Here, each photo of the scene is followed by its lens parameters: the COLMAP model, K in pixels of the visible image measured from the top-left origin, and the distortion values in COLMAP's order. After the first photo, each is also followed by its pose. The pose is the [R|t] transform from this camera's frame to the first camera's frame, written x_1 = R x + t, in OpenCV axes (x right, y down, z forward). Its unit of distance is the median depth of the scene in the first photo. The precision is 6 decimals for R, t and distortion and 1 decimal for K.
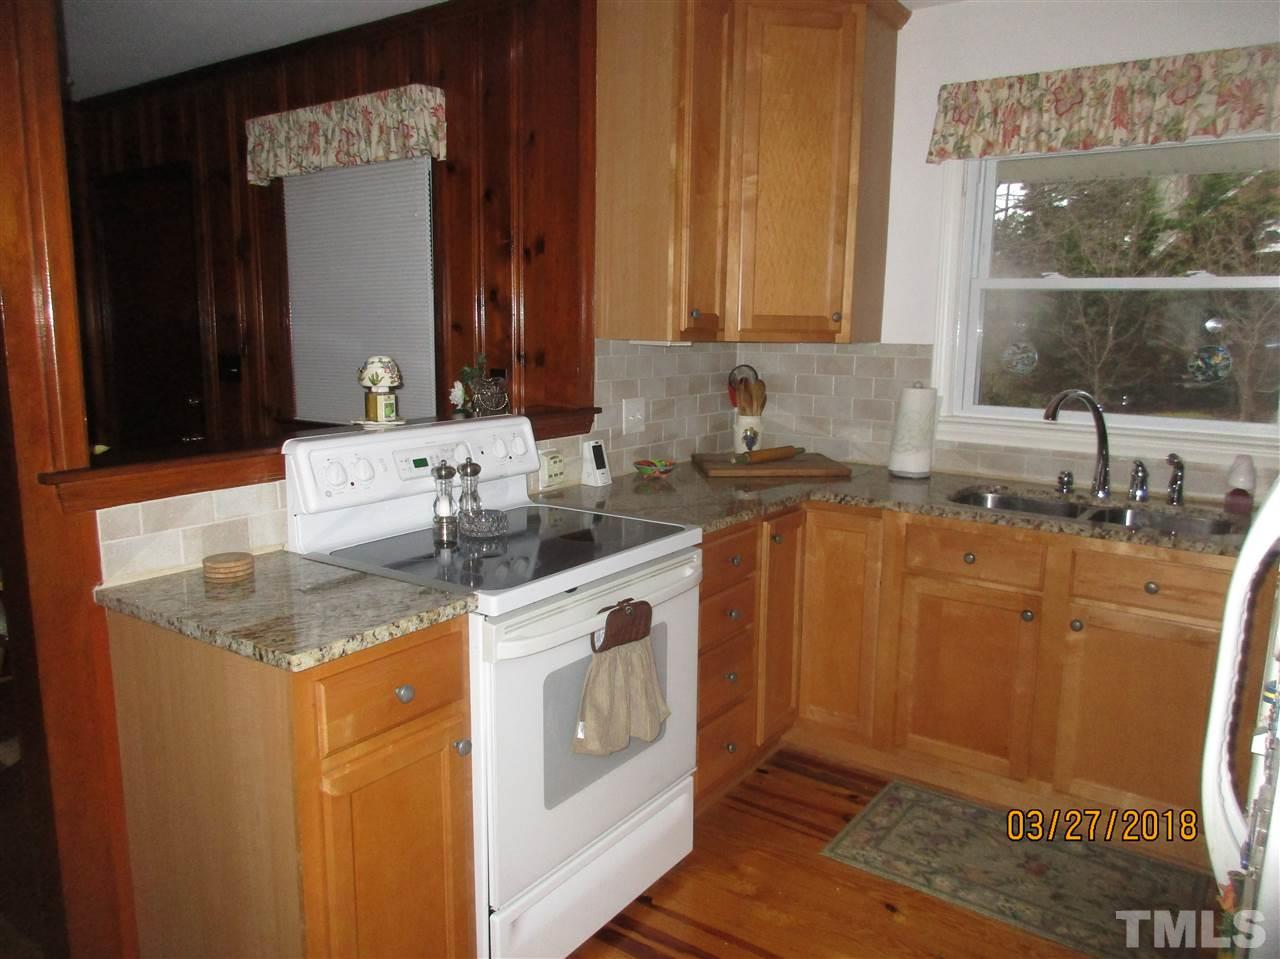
lens RADIAL K [[954.2, 0, 640.0], [0, 954.2, 479.5], [0, 0, 1]] dist [0.005825, 0.002769]
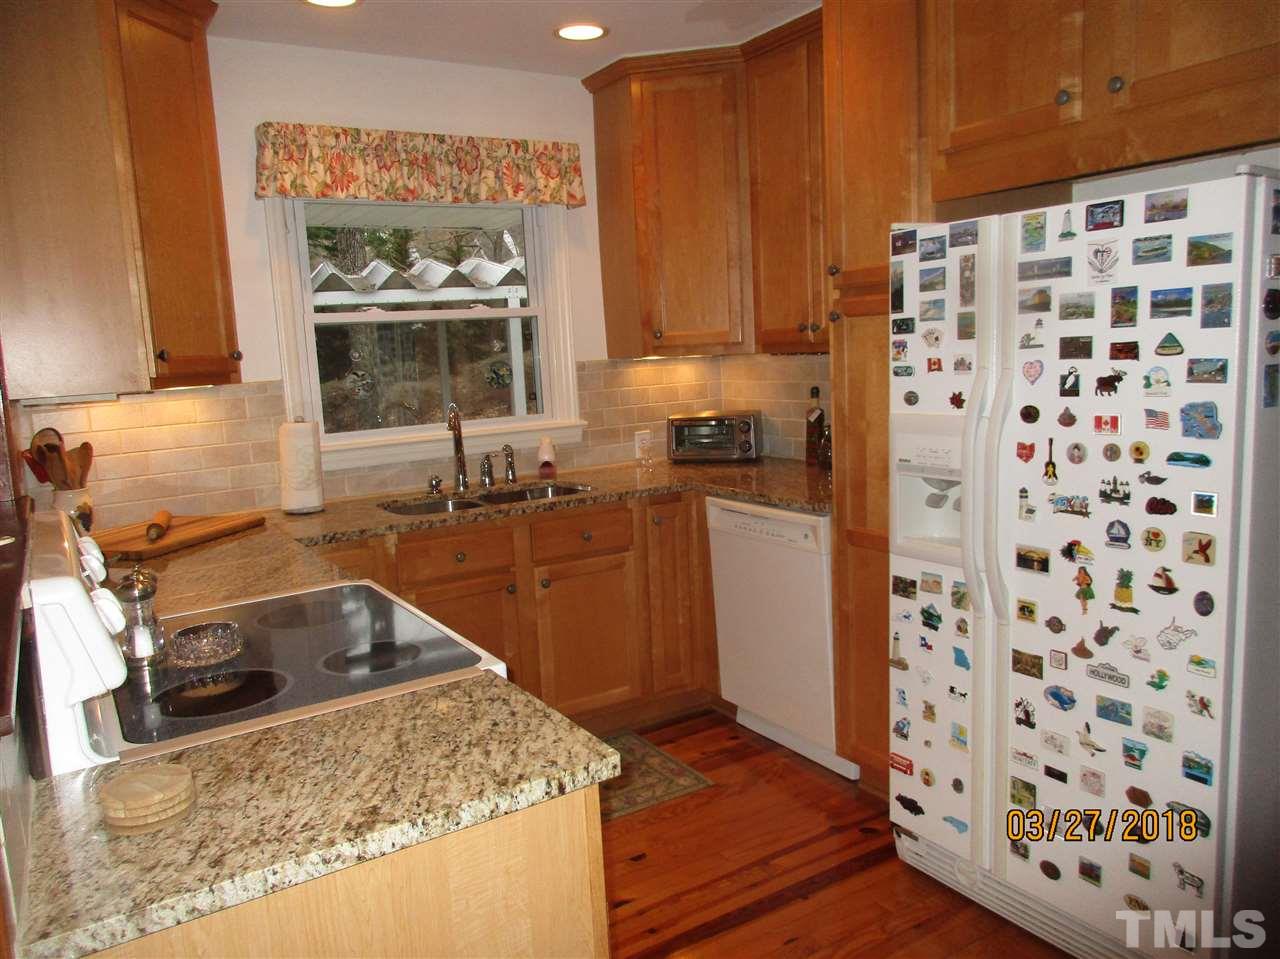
lens RADIAL K [[954.2, 0, 640.0], [0, 954.2, 479.5], [0, 0, 1]] dist [0.005825, 0.002769]
pose [[0.390302, -0.165857, 0.905625, -0.541323], [0.212016, 0.973395, 0.086895, -0.055607], [-0.895943, 0.158091, 0.415083, 0.316276]]
